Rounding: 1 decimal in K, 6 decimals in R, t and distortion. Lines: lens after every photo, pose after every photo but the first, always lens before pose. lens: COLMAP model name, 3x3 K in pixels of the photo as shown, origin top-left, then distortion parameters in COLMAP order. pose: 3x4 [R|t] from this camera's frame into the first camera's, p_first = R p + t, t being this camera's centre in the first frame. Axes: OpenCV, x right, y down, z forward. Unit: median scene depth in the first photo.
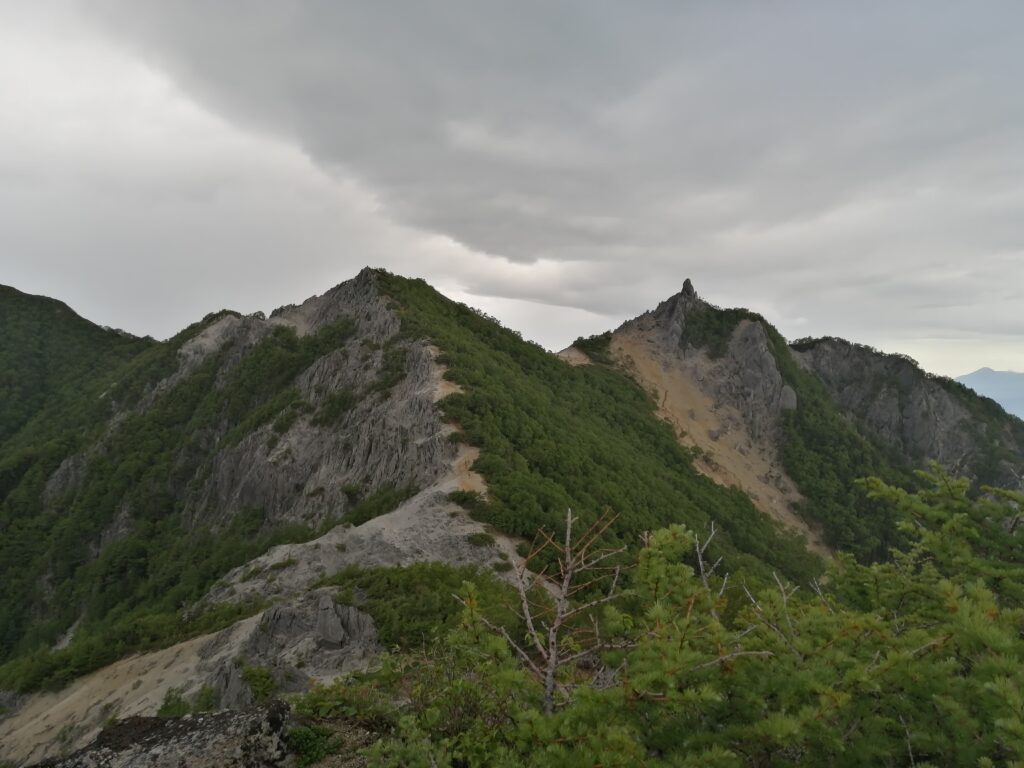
lens RADIAL K [[781.5, 0, 517.9], [0, 781.5, 391.4], [0, 0, 1]] dist [0.013962, -0.002737]
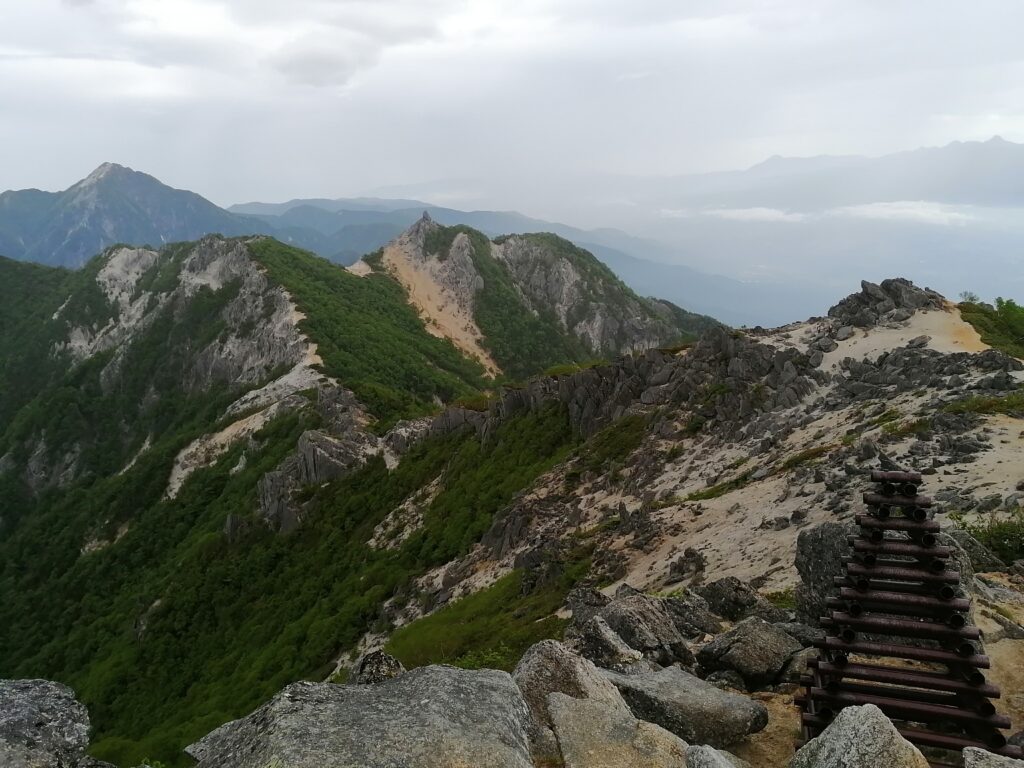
lens RADIAL K [[781.5, 0, 505.7], [0, 781.5, 390.8], [0, 0, 1]] dist [0.013962, -0.002737]
pose [[0.975190, -0.134492, 0.175830, 0.062135], [0.090897, 0.967513, 0.235915, -0.250398], [-0.201847, -0.214079, 0.955734, -1.218228]]
